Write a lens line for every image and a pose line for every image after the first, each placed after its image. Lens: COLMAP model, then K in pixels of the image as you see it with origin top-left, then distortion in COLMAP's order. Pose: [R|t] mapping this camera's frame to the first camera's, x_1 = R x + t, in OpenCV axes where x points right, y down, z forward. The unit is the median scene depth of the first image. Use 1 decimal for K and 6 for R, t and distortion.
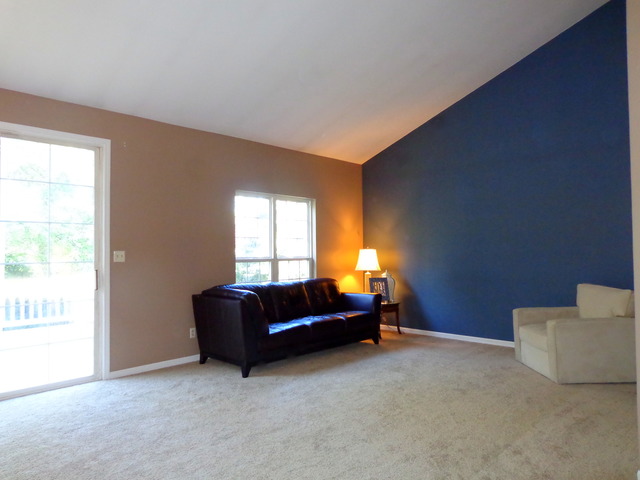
lens RADIAL K [[451.9, 0, 320.0], [0, 451.9, 240.0], [0, 0, 1]] dist [0.029678, 0.003450]
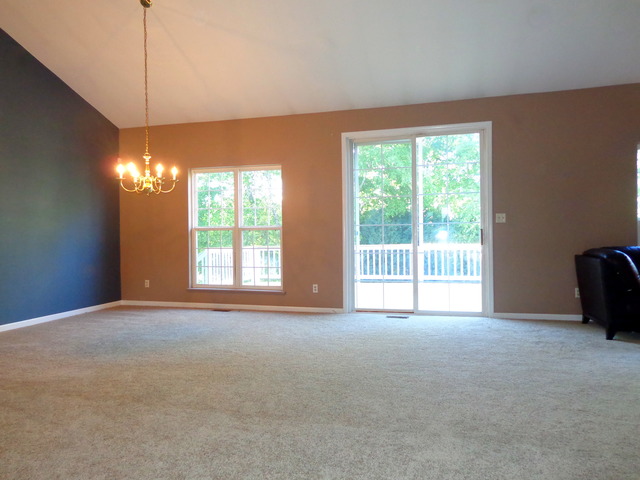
lens RADIAL K [[451.9, 0, 320.0], [0, 451.9, 240.0], [0, 0, 1]] dist [0.029678, 0.003450]
pose [[0.467482, 0.004991, -0.883989, 0.392213], [0.026532, 0.999454, 0.019674, 0.058795], [0.883605, -0.032652, 0.467094, 0.029132]]
